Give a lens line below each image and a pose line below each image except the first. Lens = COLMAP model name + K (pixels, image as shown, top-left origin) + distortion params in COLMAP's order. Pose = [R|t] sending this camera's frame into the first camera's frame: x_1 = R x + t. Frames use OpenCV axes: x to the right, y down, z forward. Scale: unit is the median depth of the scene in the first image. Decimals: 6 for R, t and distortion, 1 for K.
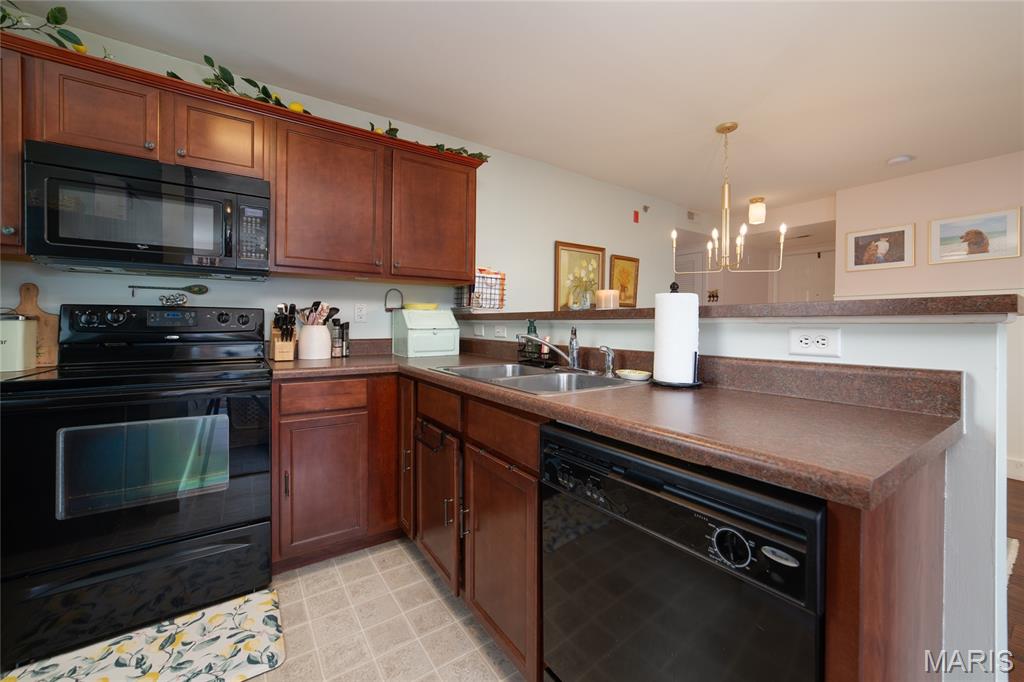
lens RADIAL K [[400.3, 0, 514.2], [0, 400.3, 336.5], [0, 0, 1]] dist [-0.021649, 0.007369]
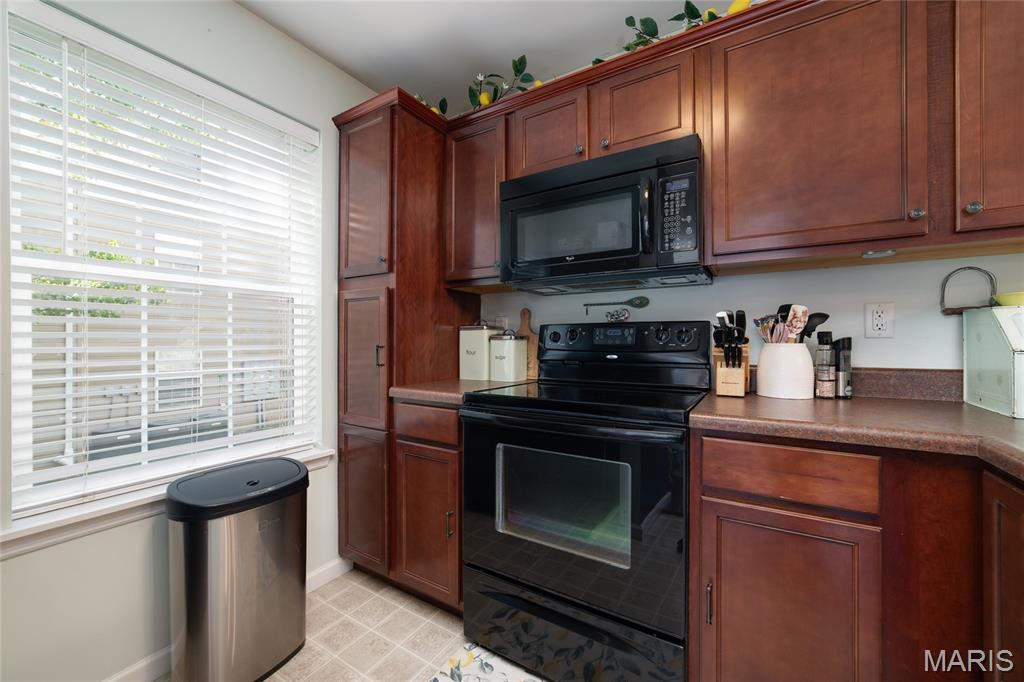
lens RADIAL K [[400.3, 0, 514.2], [0, 400.3, 336.5], [0, 0, 1]] dist [-0.021649, 0.007369]
pose [[0.396318, -0.018619, -0.917925, -0.106721], [-0.025240, 0.999196, -0.031165, -0.009424], [0.917766, 0.035520, 0.395529, 0.403828]]
